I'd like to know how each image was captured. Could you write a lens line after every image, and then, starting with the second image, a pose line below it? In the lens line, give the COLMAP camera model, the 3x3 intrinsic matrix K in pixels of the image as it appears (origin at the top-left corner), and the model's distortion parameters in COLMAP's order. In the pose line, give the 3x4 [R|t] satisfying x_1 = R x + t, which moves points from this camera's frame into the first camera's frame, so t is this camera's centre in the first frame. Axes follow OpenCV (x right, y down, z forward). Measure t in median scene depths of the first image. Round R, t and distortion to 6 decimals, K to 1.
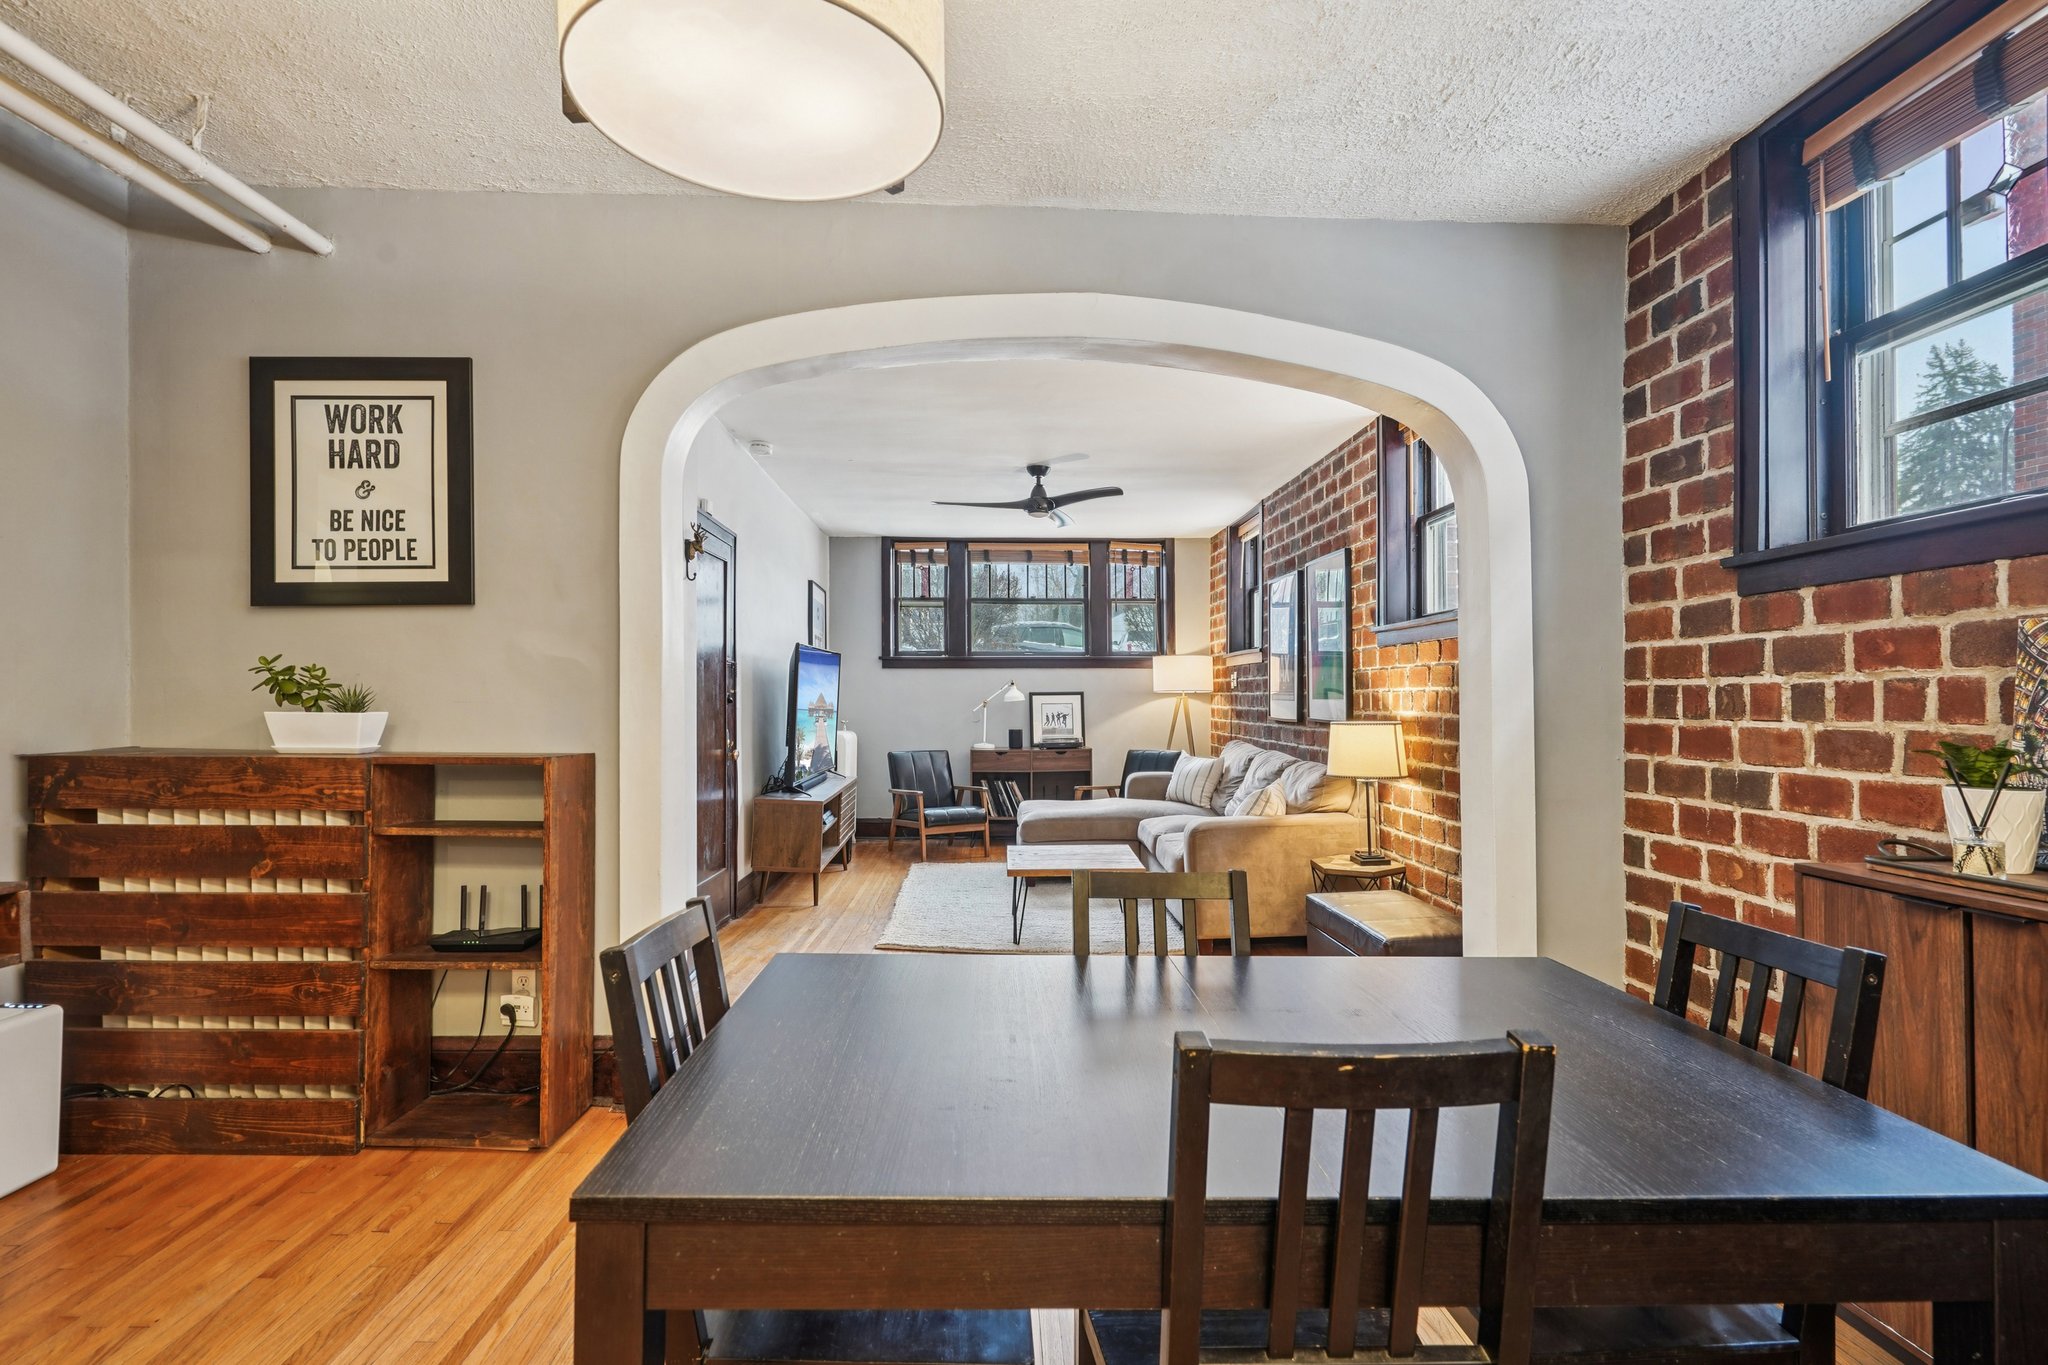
lens RADIAL K [[950.6, 0, 1027.2], [0, 950.6, 691.6], [0, 0, 1]] dist [-0.006675, 0.002253]
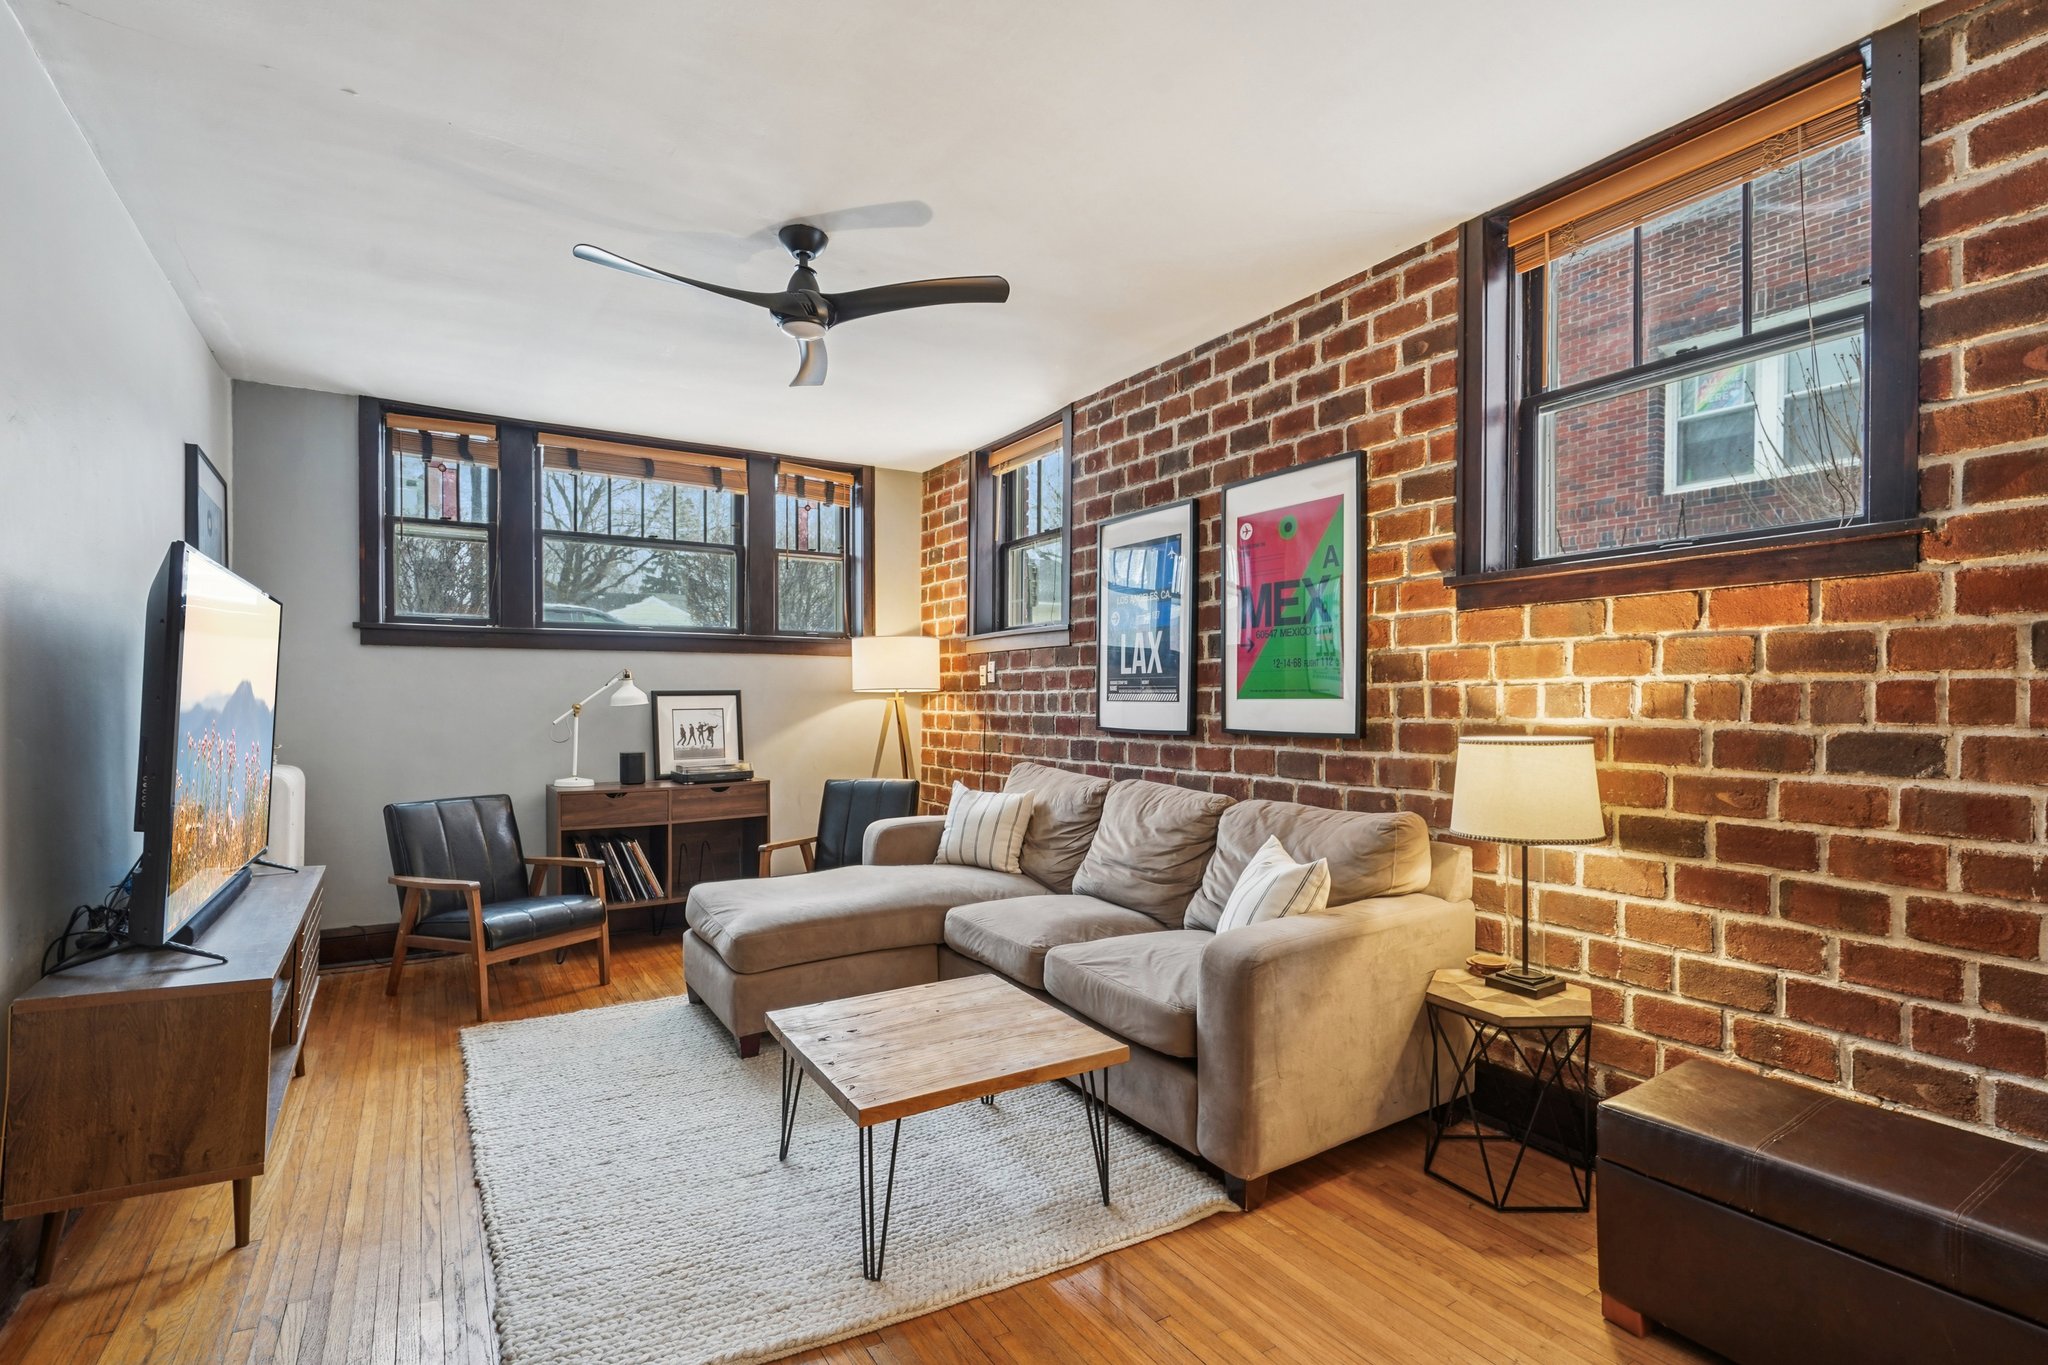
lens RADIAL K [[950.6, 0, 1017.7], [0, 950.6, 698.6], [0, 0, 1]] dist [-0.006675, 0.002253]
pose [[0.867796, 0.000545, 0.496921, -0.278374], [-0.001662, 0.999997, 0.001806, 0.013333], [-0.496919, -0.002393, 0.867794, 1.024528]]
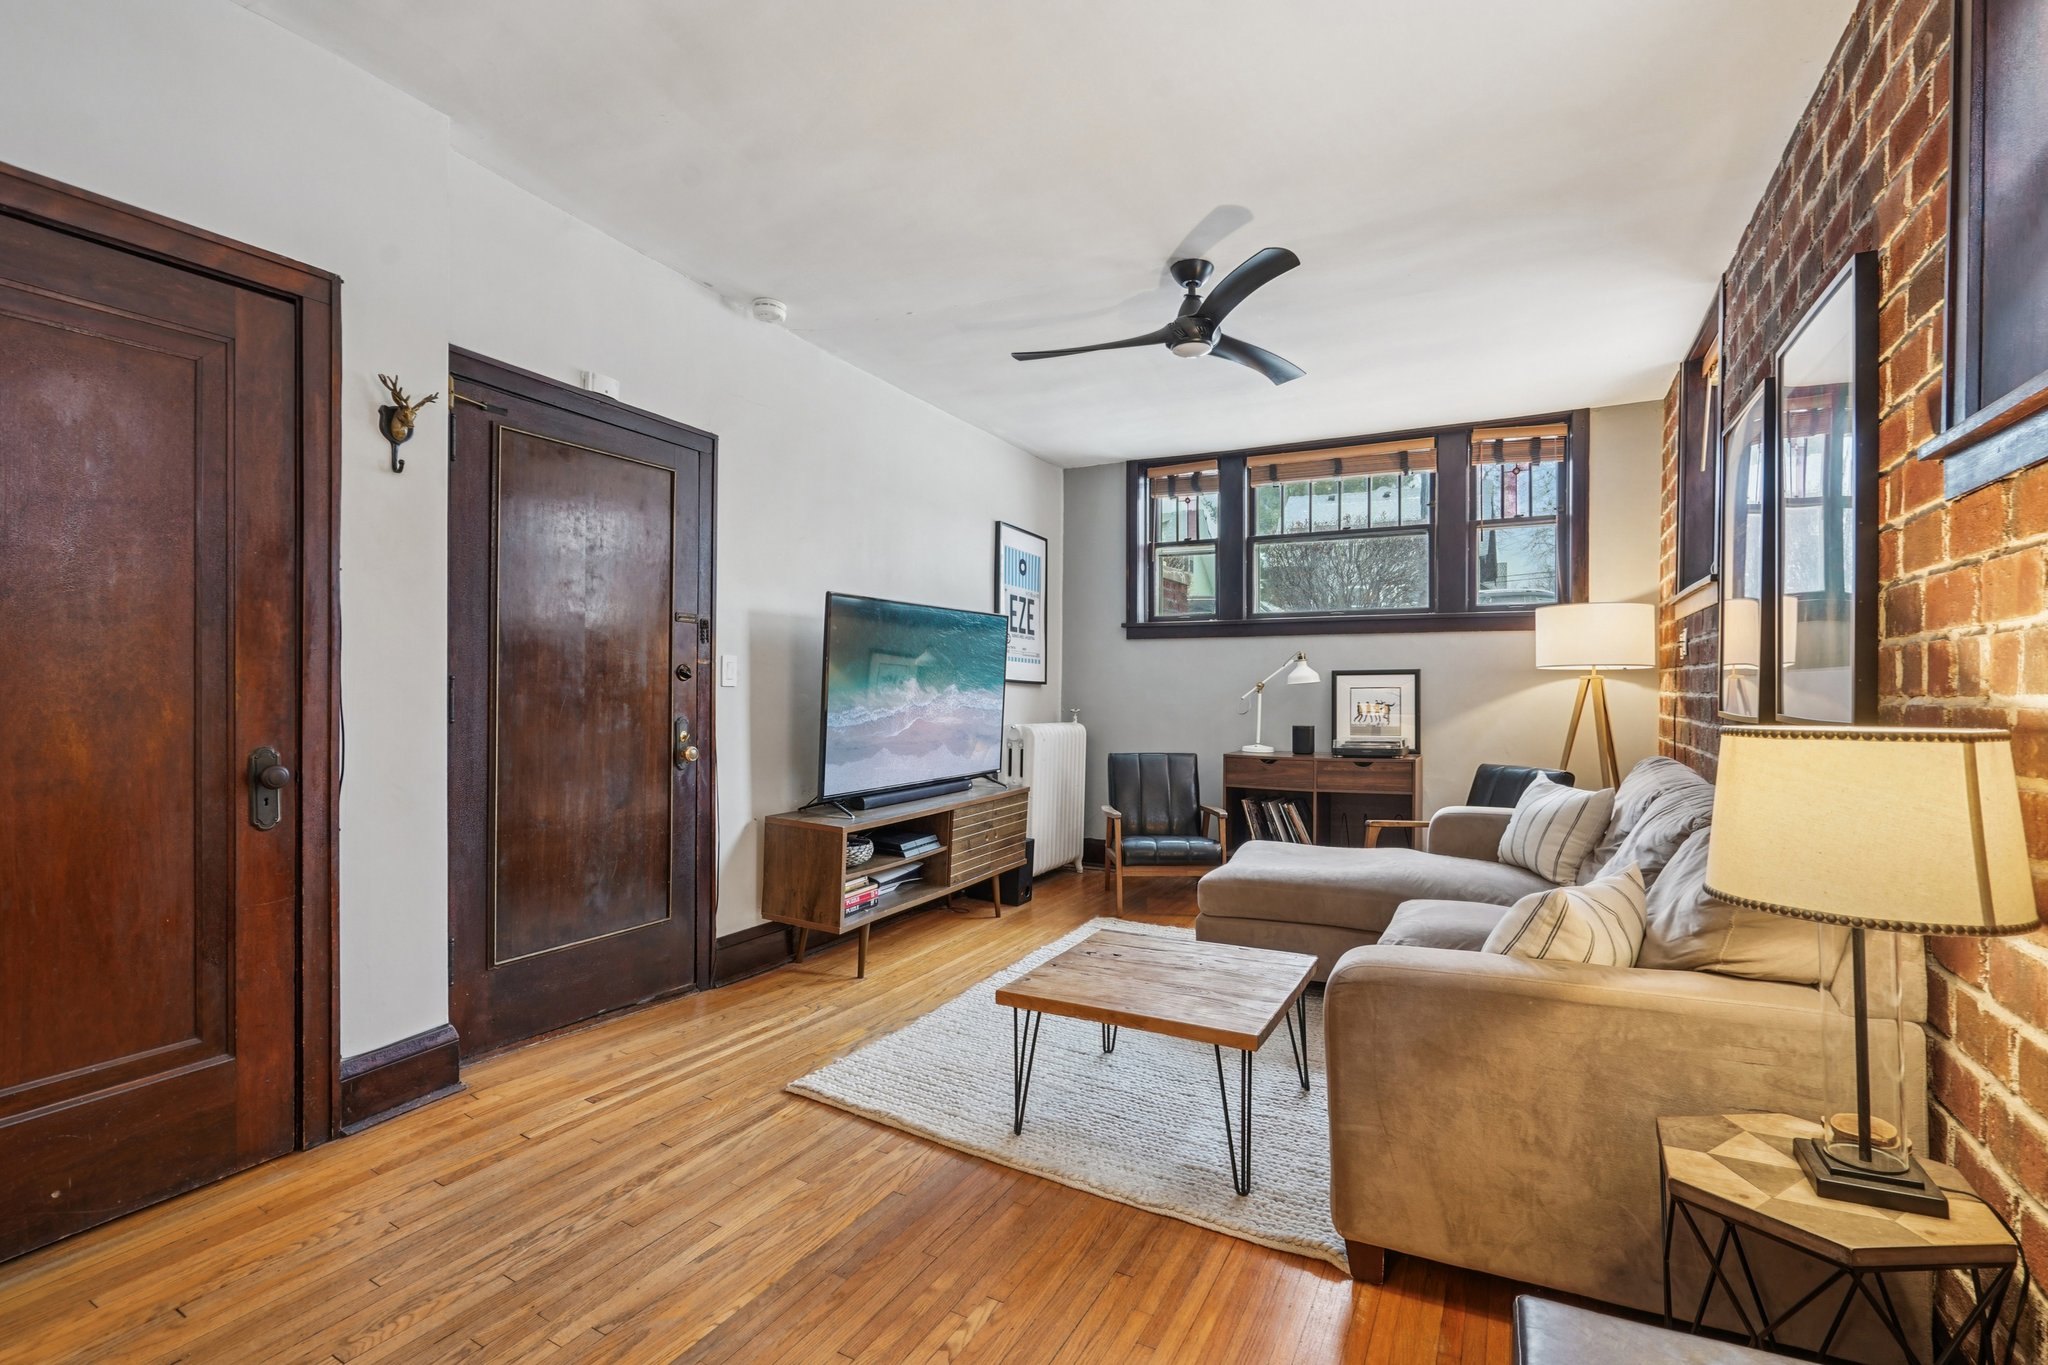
lens RADIAL K [[950.6, 0, 1037.2], [0, 950.6, 688.5], [0, 0, 1]] dist [-0.006675, 0.002253]
pose [[0.870095, 0.003773, -0.492870, 0.429545], [-0.001136, 0.999983, 0.005649, 0.027447], [0.492883, -0.004355, 0.870085, 0.927507]]
